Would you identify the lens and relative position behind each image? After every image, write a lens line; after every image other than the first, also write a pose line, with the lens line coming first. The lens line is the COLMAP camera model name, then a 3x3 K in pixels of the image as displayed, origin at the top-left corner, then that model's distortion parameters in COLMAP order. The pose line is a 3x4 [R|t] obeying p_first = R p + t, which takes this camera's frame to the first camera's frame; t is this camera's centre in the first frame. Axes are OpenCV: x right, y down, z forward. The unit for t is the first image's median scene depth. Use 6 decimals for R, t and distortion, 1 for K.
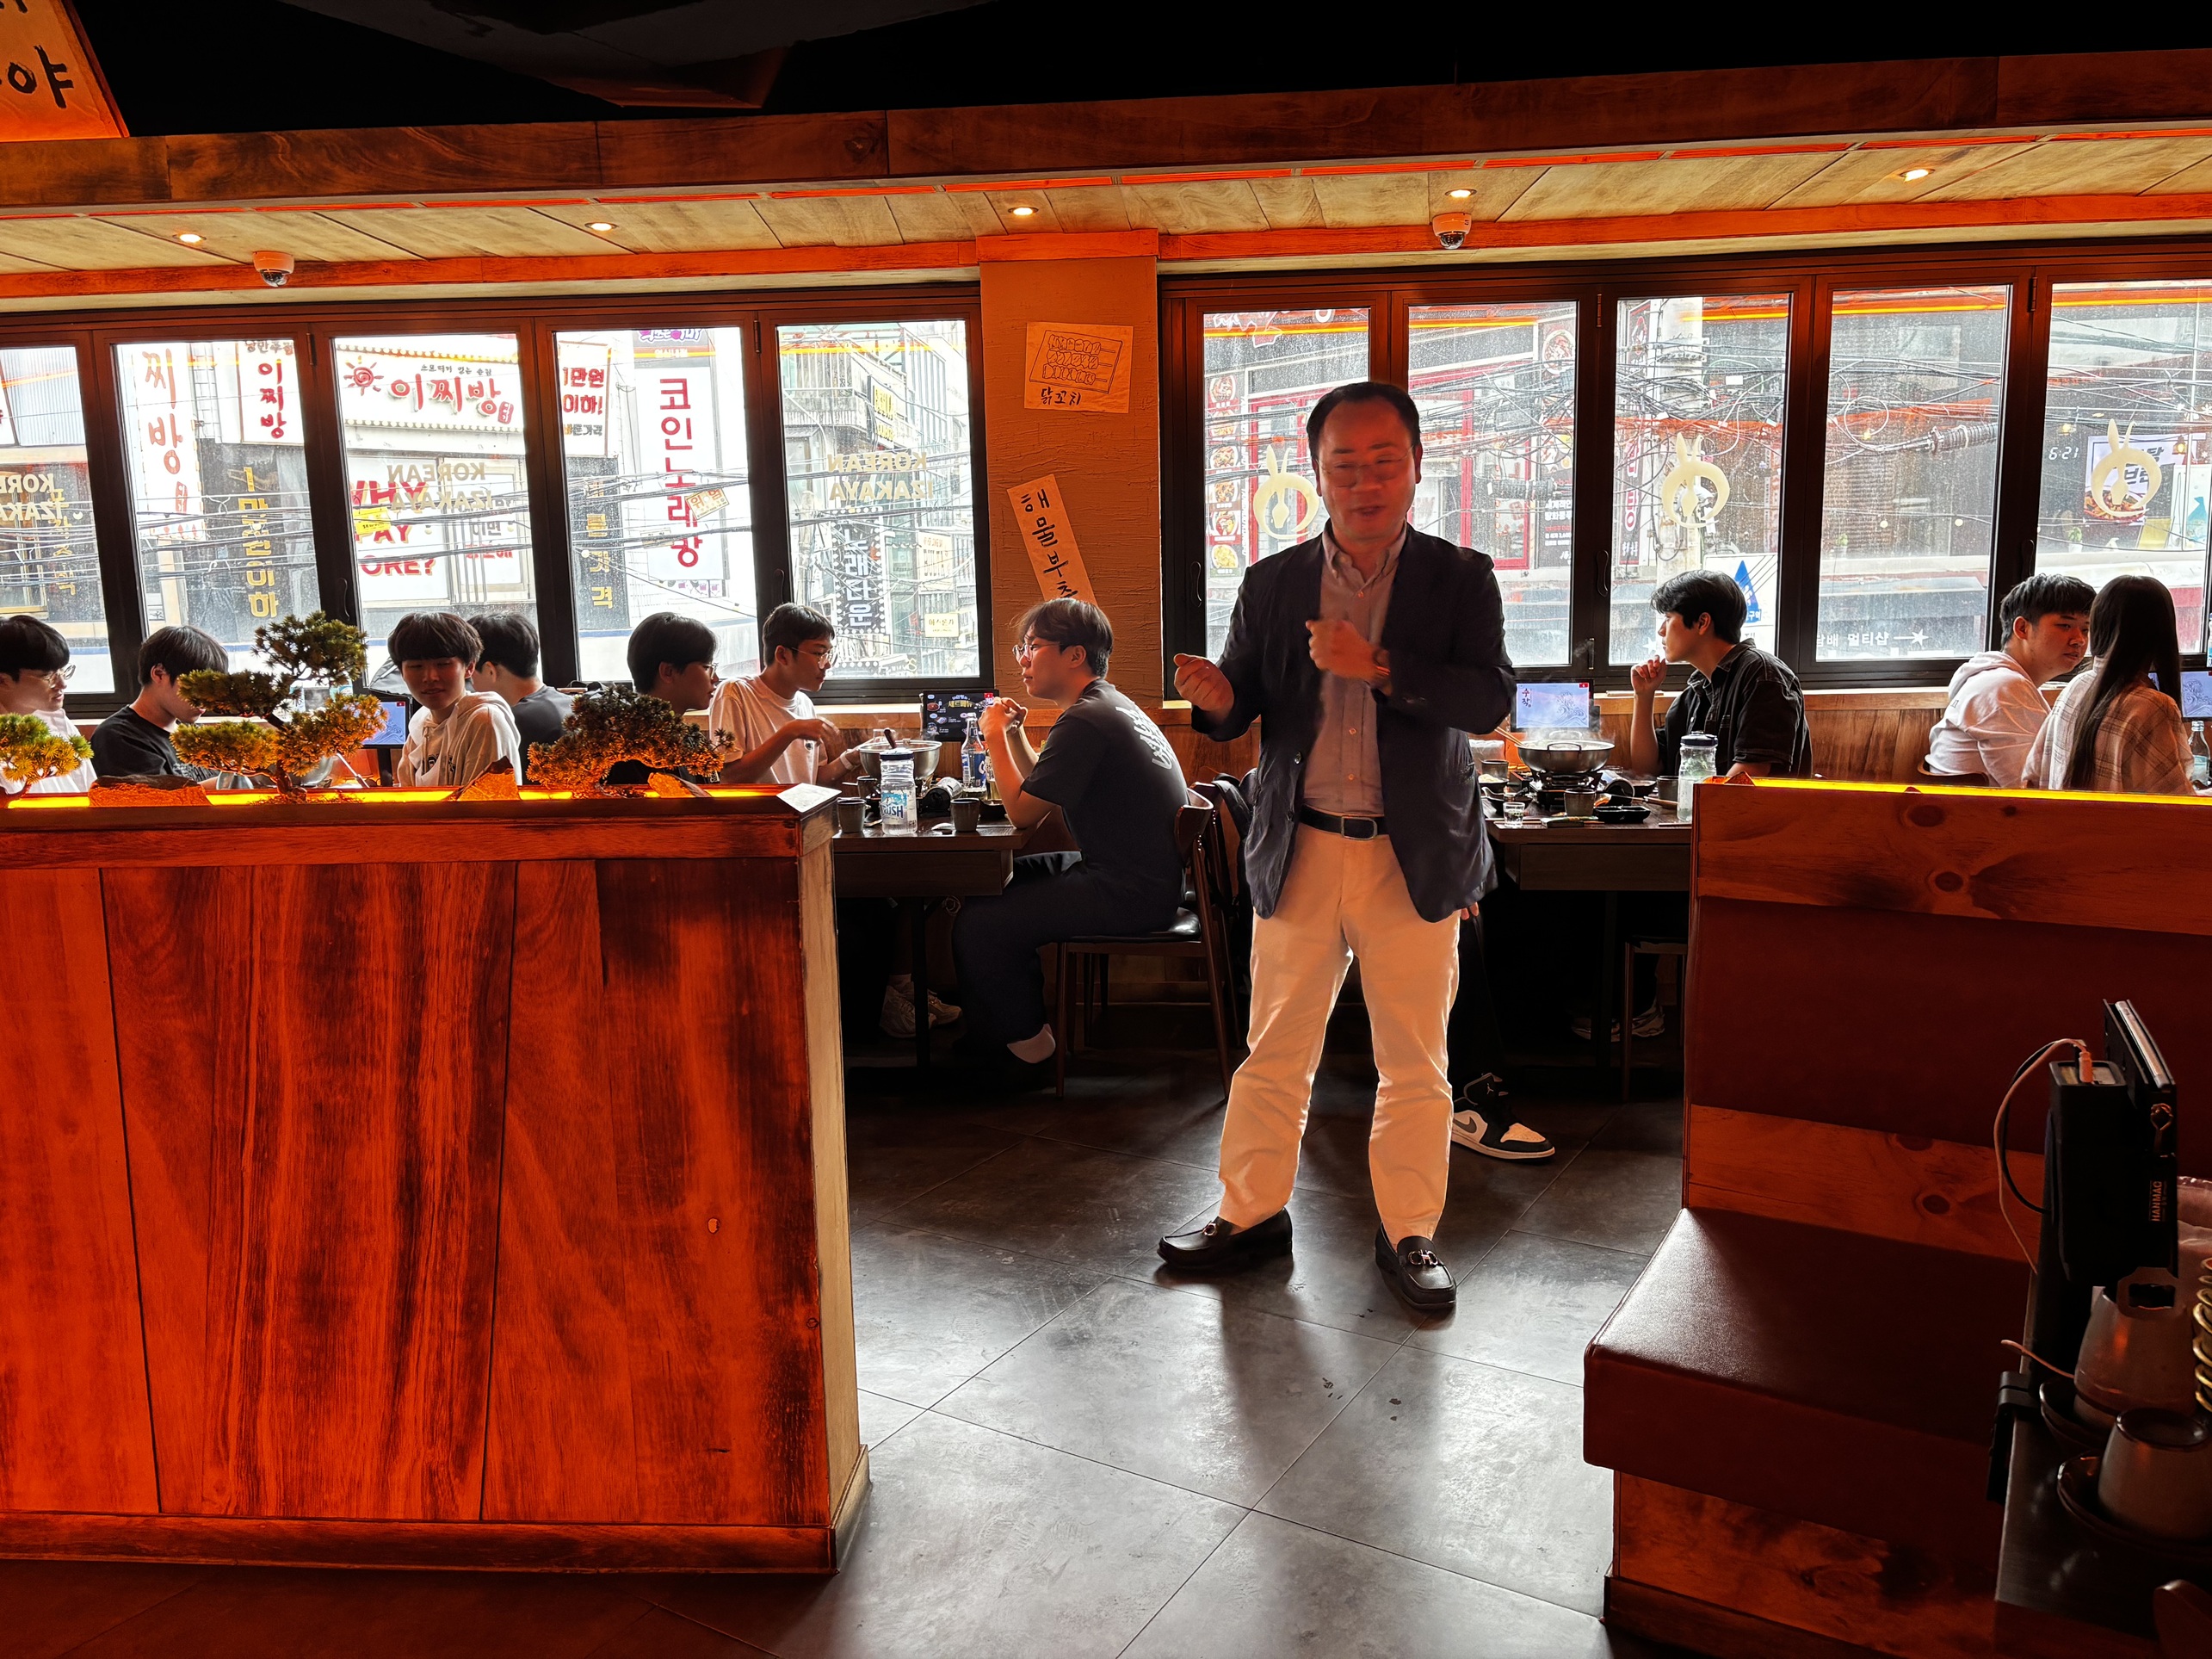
lens RADIAL K [[1668.2, 0, 1120.5], [0, 1668.2, 824.6], [0, 0, 1]] dist [0.049334, -0.049472]
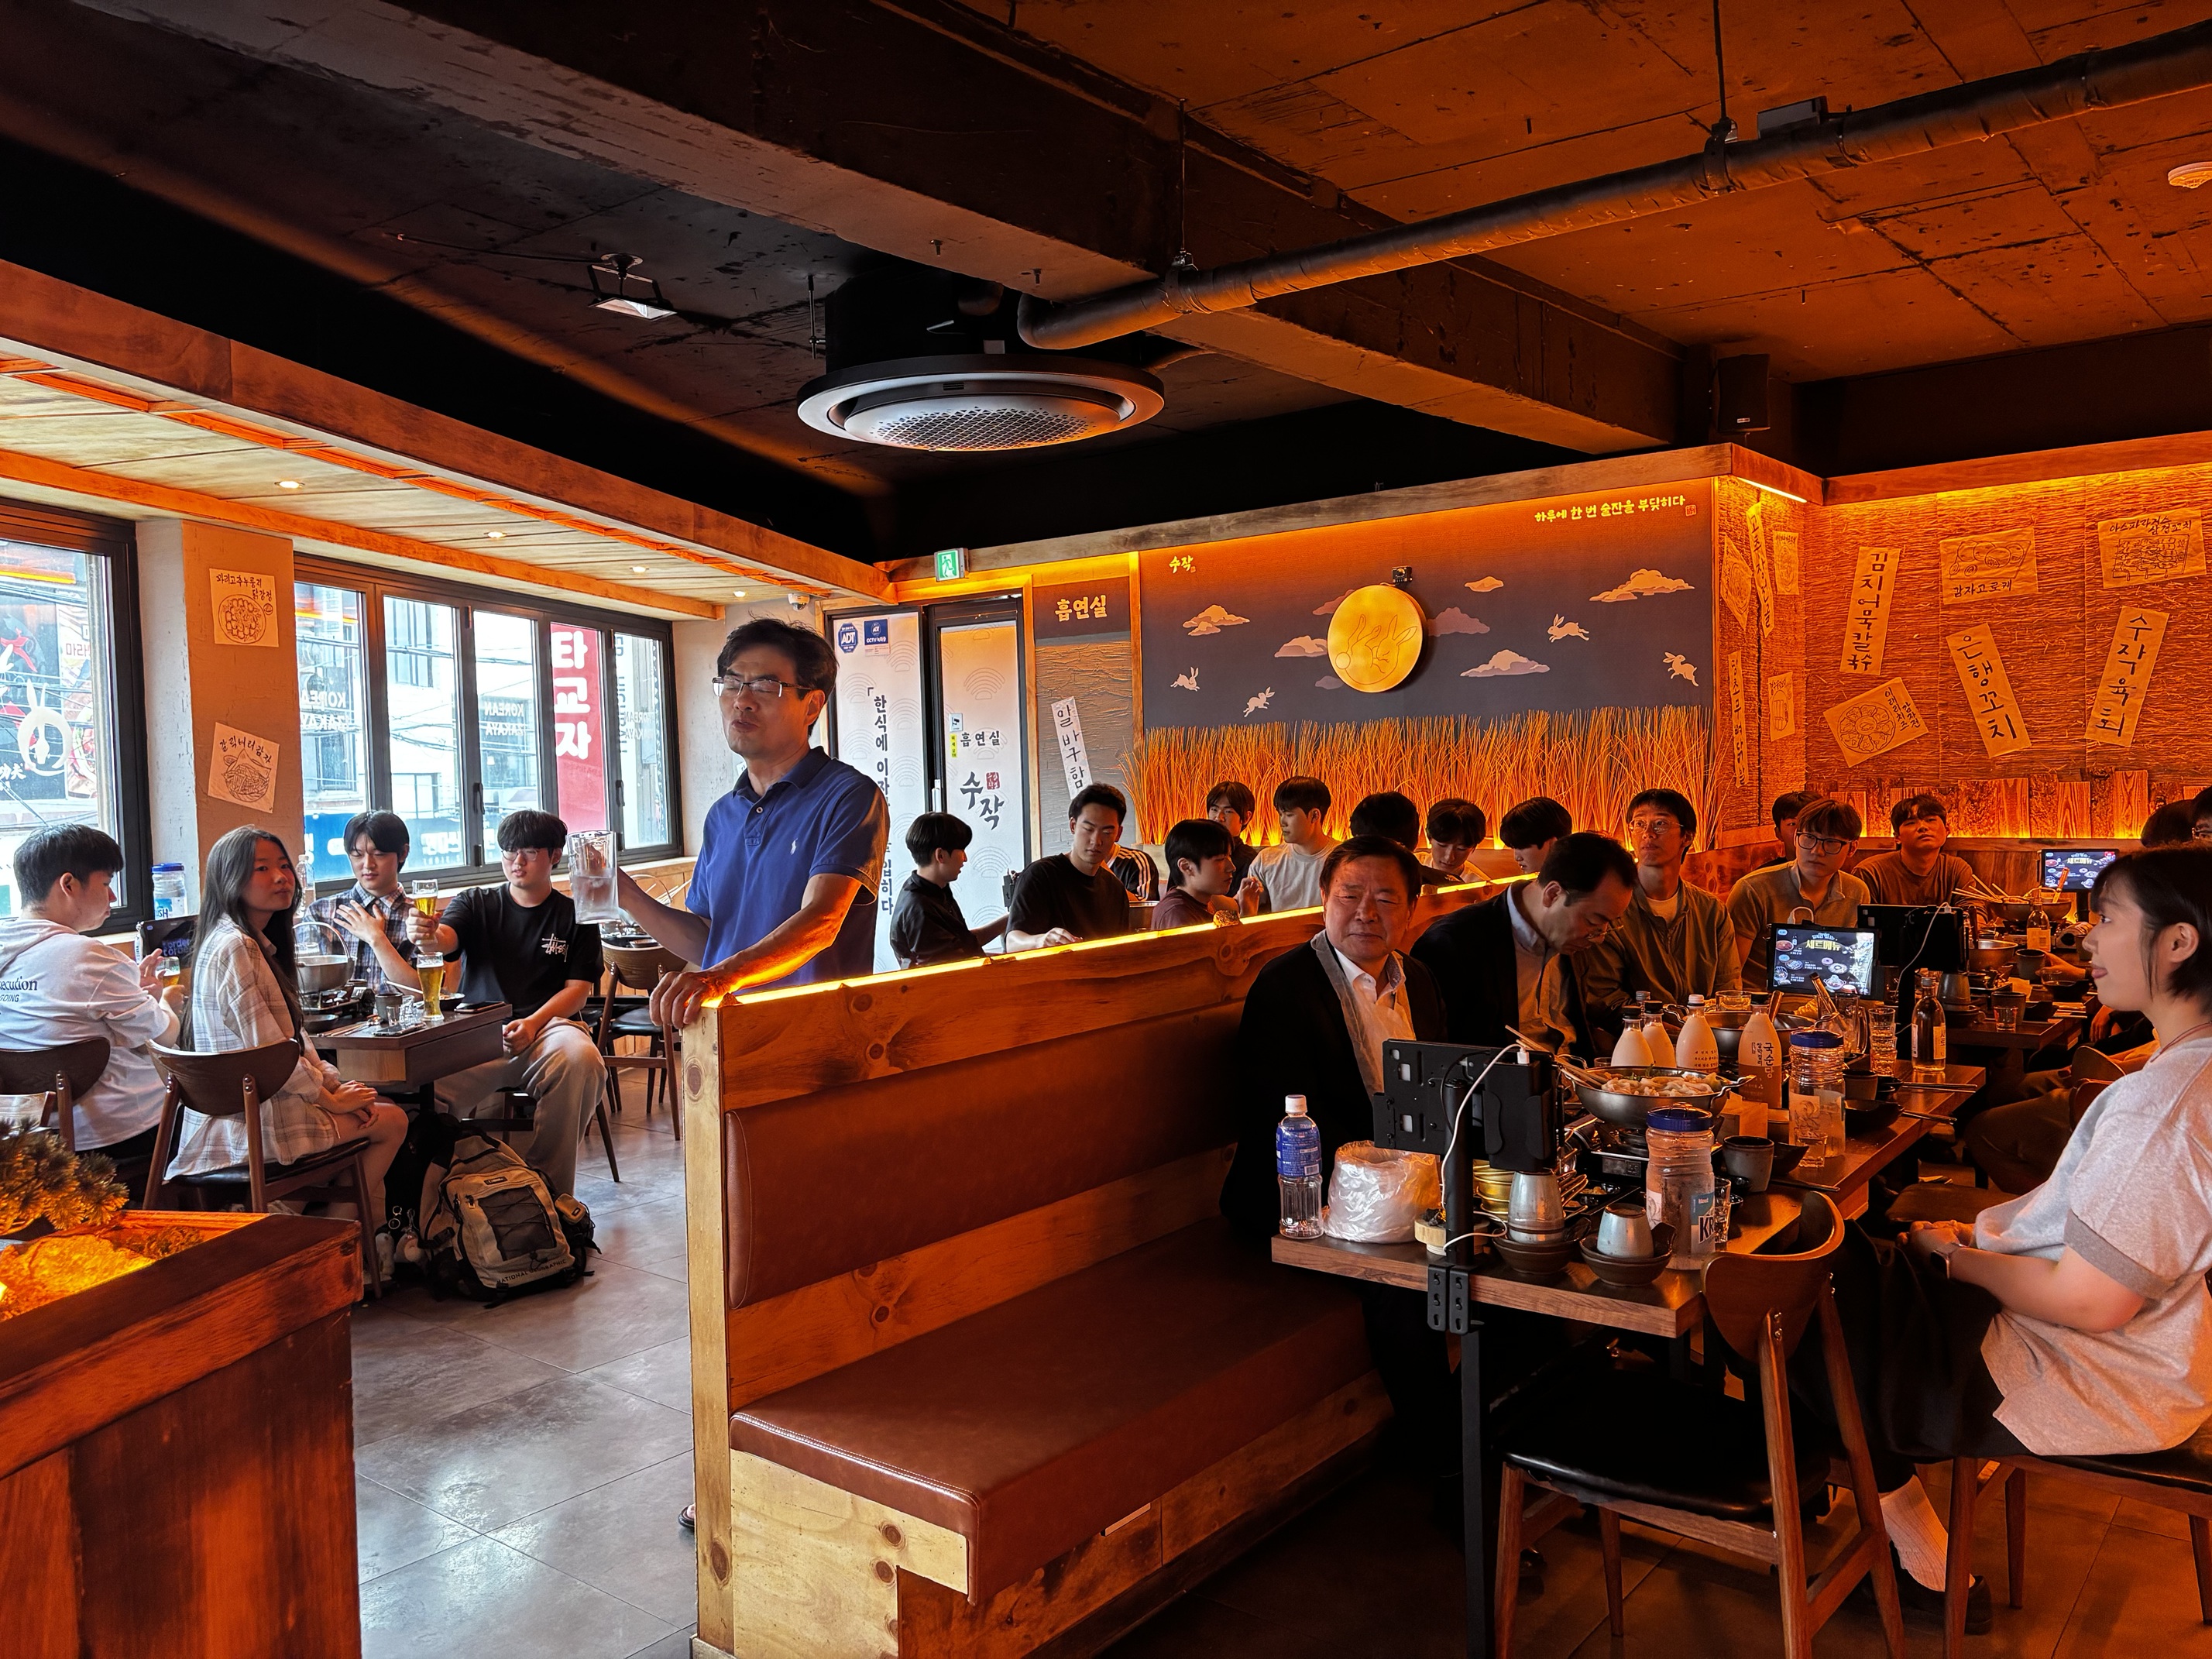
lens RADIAL K [[1656.1, 0, 1096.7], [0, 1656.1, 836.5], [0, 0, 1]] dist [0.071307, -0.081170]
pose [[0.129257, -0.019418, 0.991421, -0.482955], [0.167514, 0.985866, -0.002530, -0.062812], [-0.977360, 0.166404, 0.130683, 0.417809]]
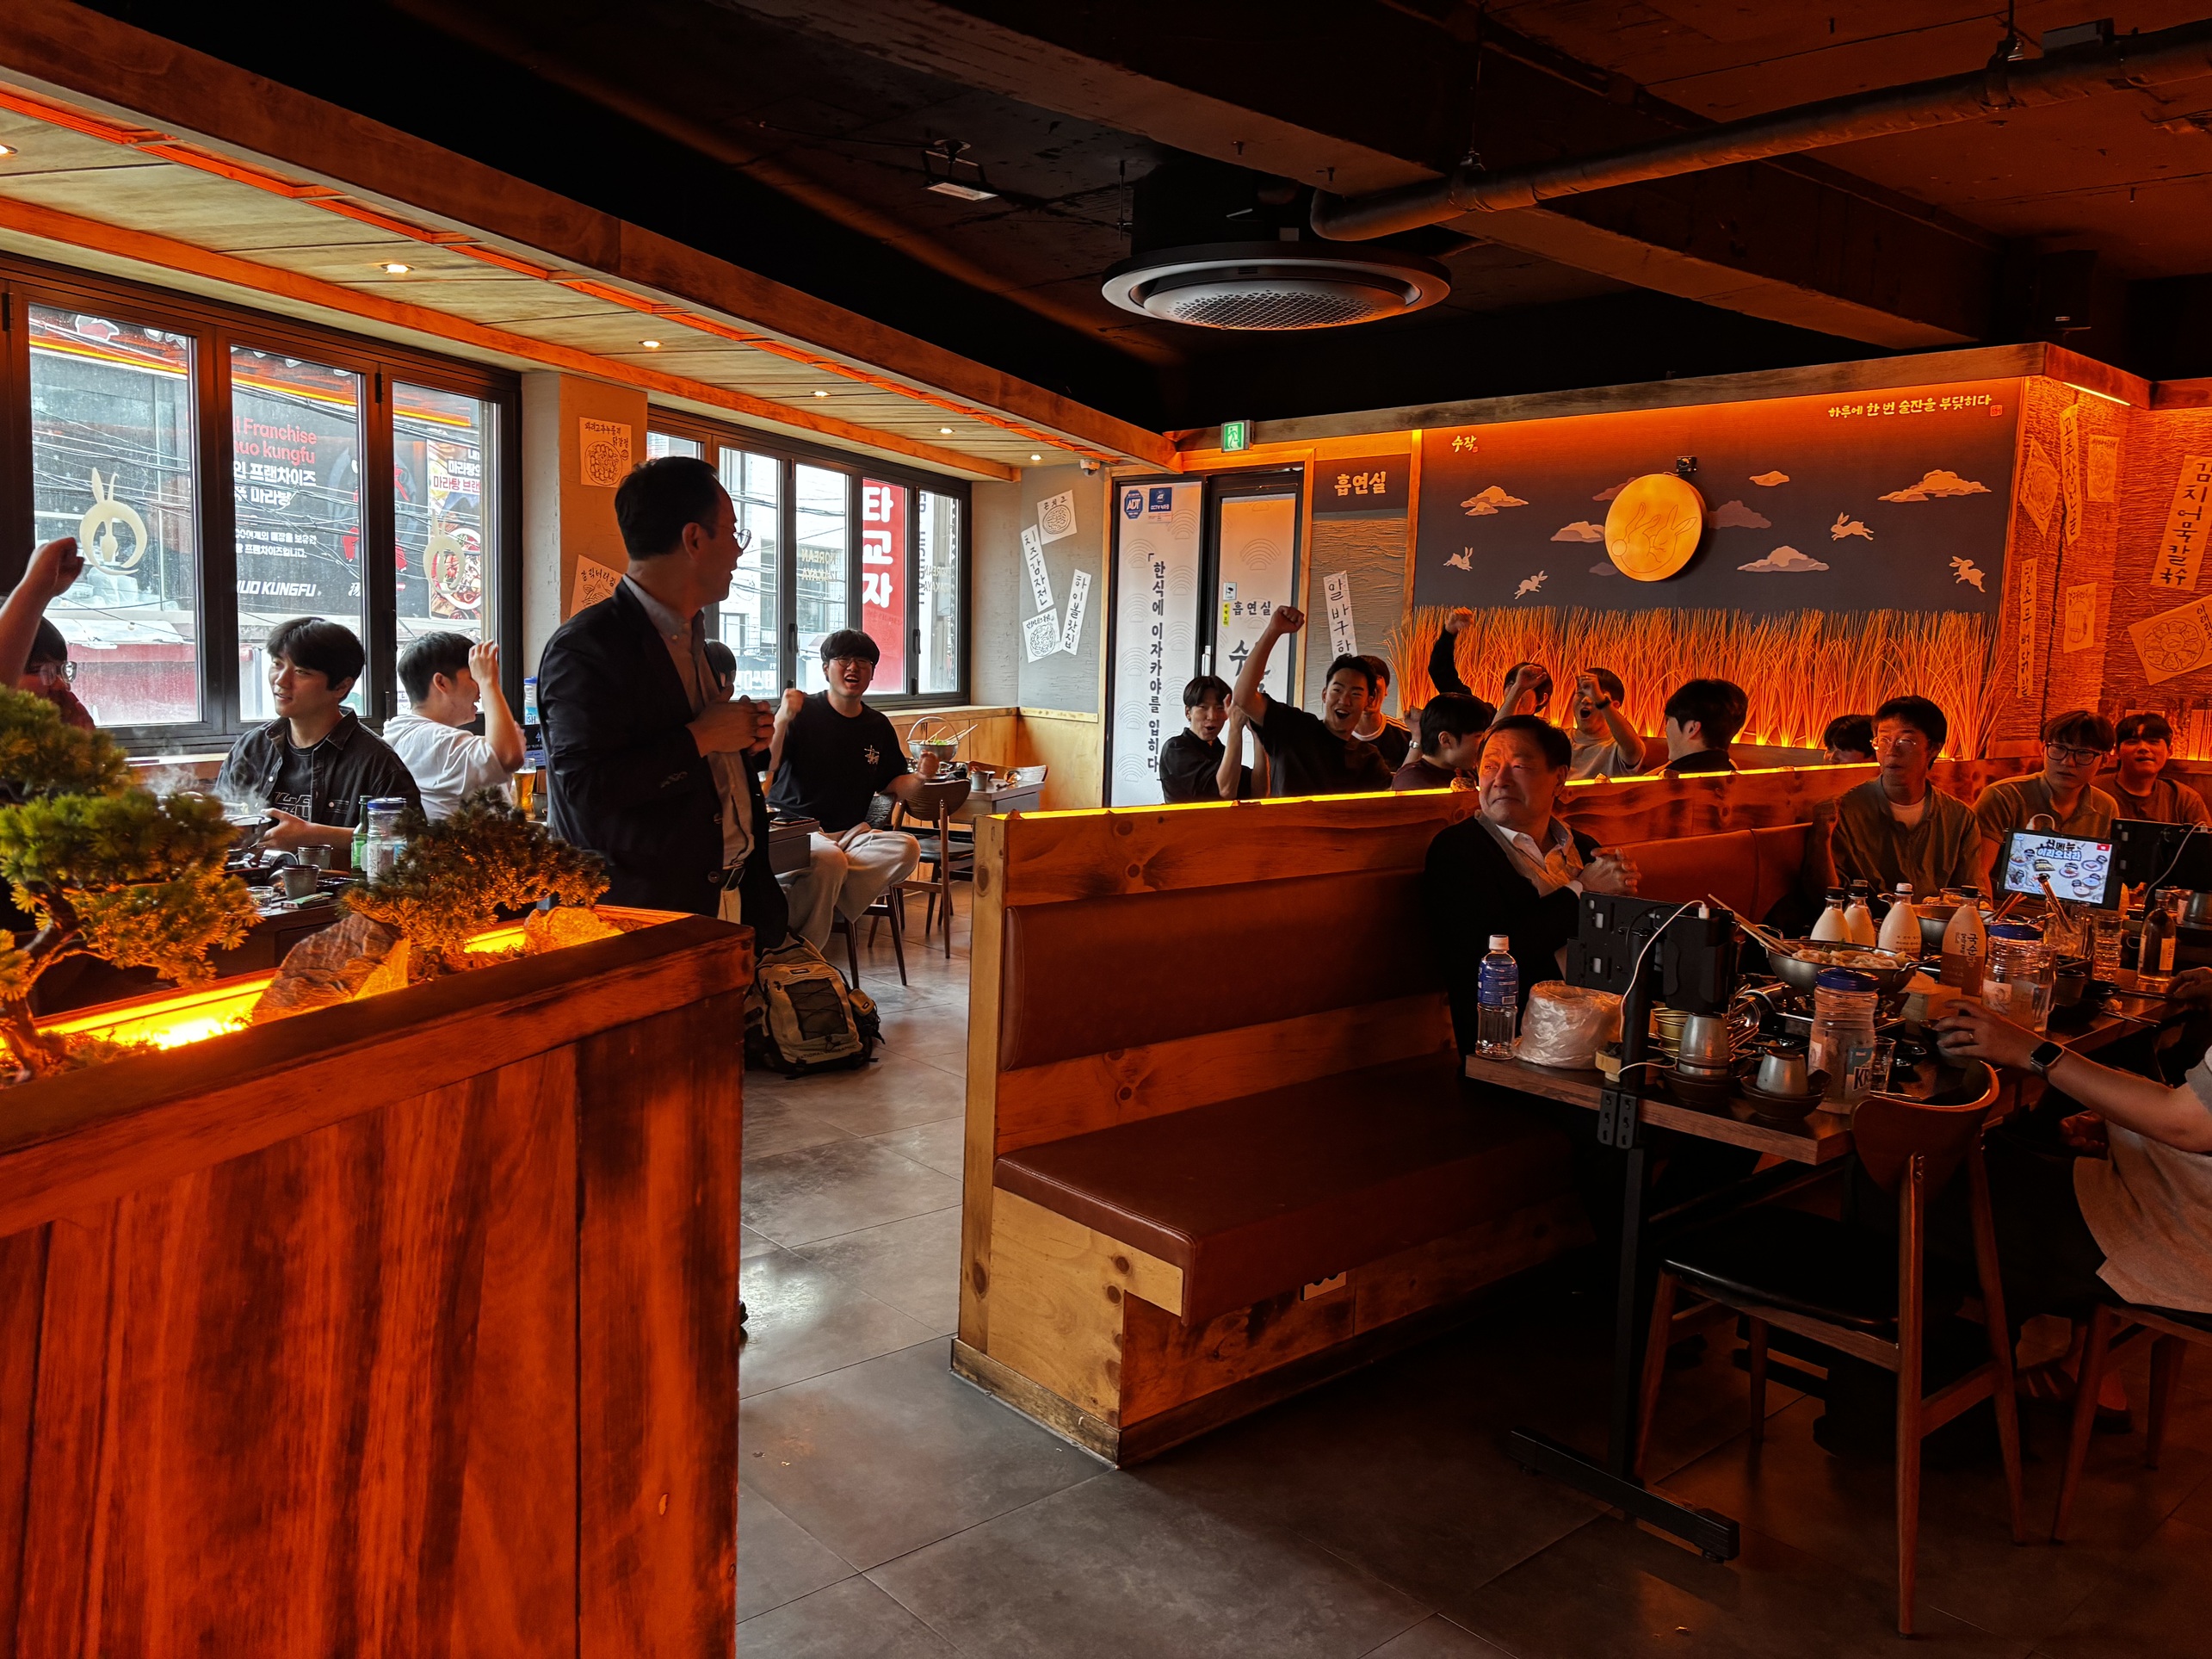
lens RADIAL K [[1656.0, 0, 1106.2], [0, 1656.0, 819.5], [0, 0, 1]] dist [0.069752, -0.088198]
pose [[0.283912, -0.070069, 0.956287, -0.590290], [0.101661, 0.993905, 0.042644, -0.049527], [-0.953446, 0.085110, 0.289305, 0.388838]]
